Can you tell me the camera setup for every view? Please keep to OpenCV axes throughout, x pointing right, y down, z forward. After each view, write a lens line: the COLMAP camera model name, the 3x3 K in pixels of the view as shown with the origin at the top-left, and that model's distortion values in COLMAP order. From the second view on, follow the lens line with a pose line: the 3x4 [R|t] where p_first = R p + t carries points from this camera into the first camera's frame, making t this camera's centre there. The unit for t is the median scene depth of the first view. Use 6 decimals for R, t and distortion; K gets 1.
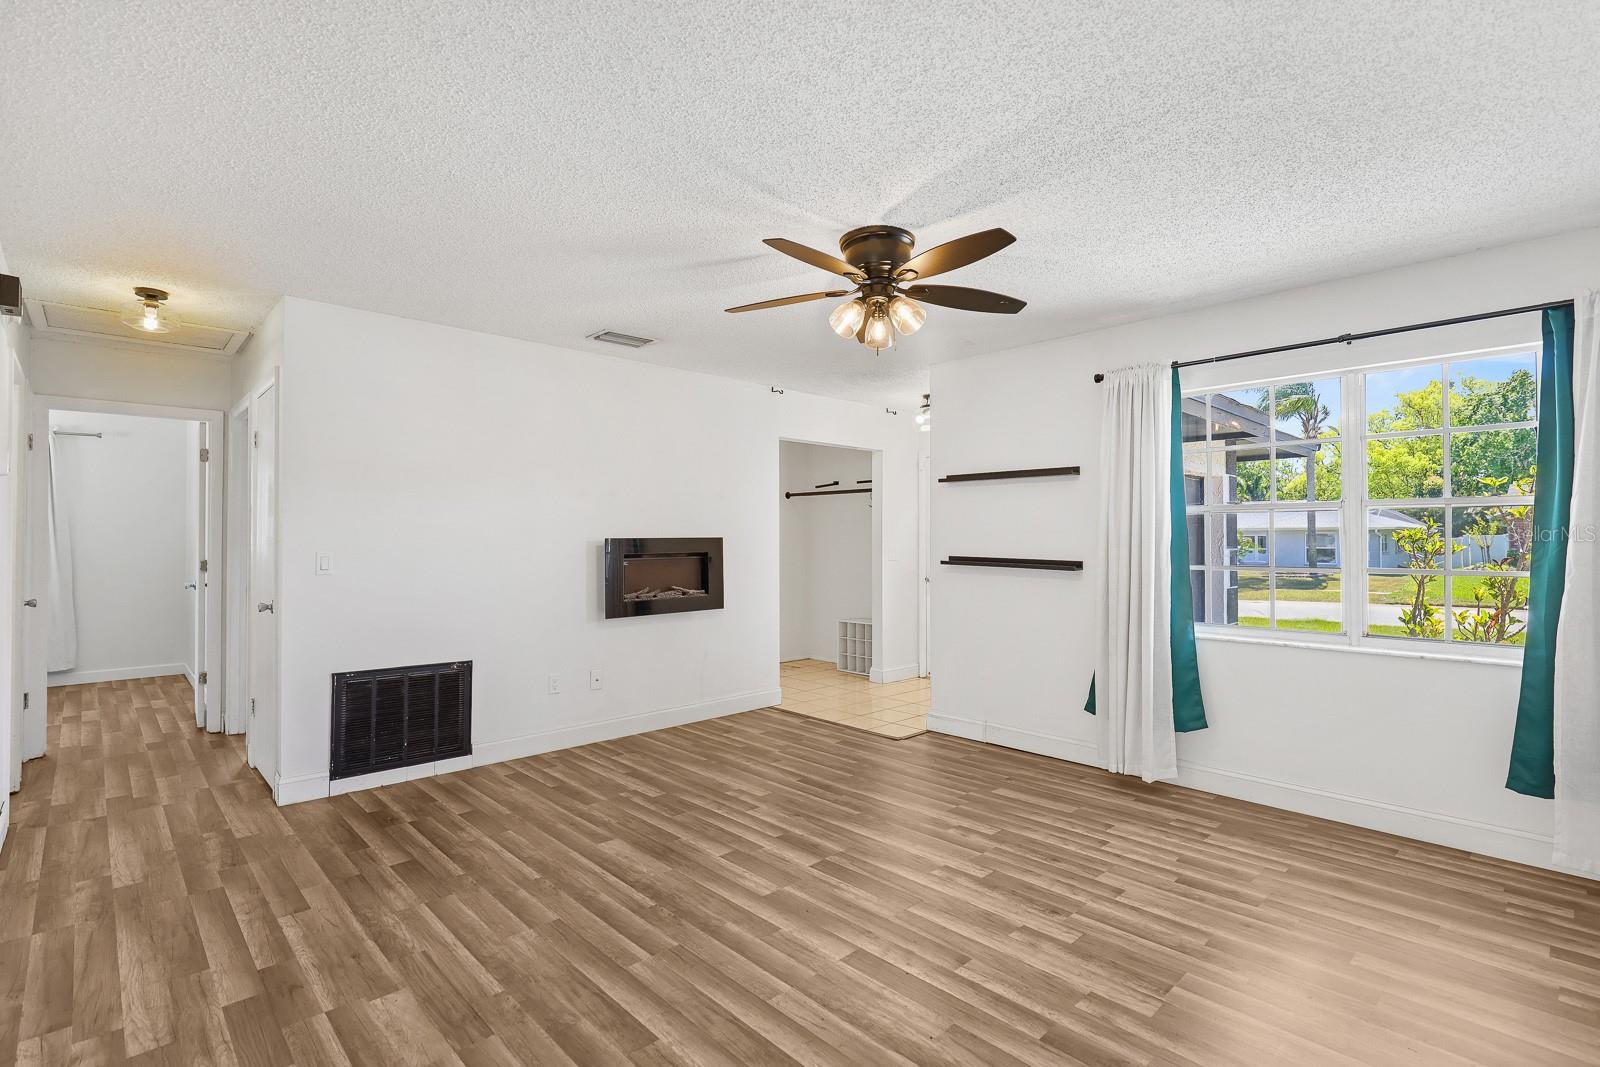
lens RADIAL K [[738.2, 0, 799.7], [0, 738.2, 538.7], [0, 0, 1]] dist [0.001207, 0.000133]
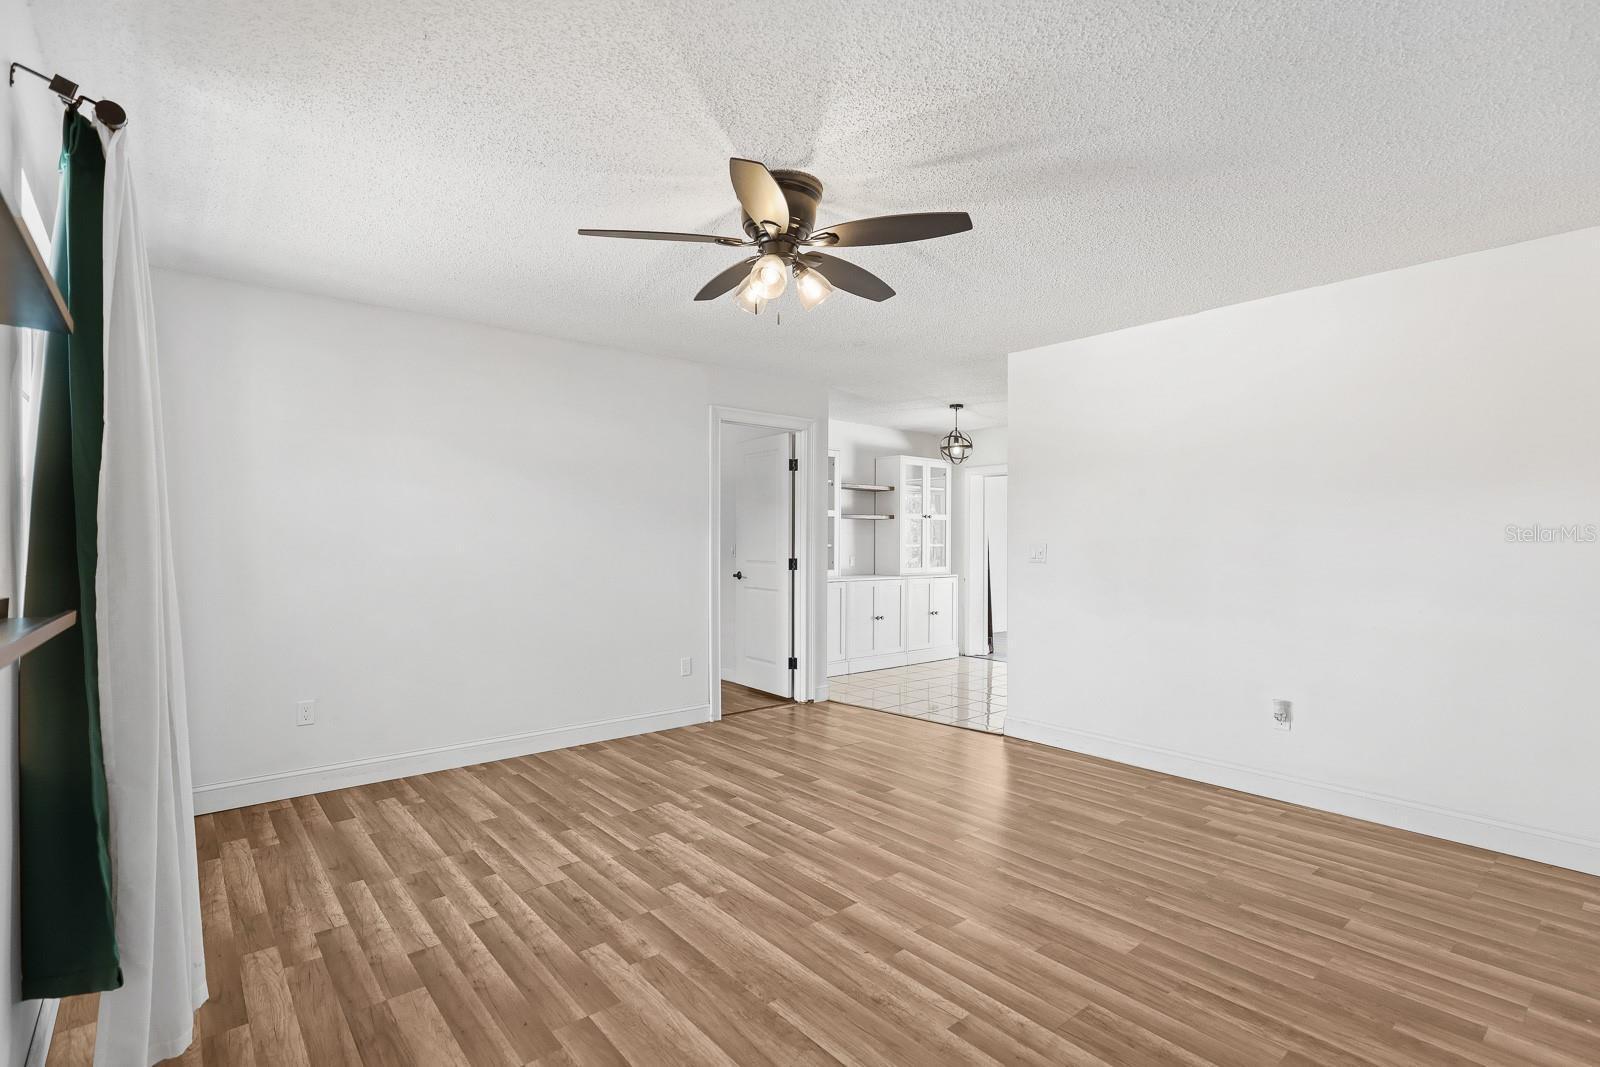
lens RADIAL K [[738.2, 0, 800.2], [0, 738.2, 538.5], [0, 0, 1]] dist [0.001207, 0.000133]
pose [[-0.997983, -0.001479, 0.063469, 0.025475], [-0.001681, 0.999994, -0.003135, 0.005992], [-0.063464, -0.003235, -0.997979, 1.928944]]
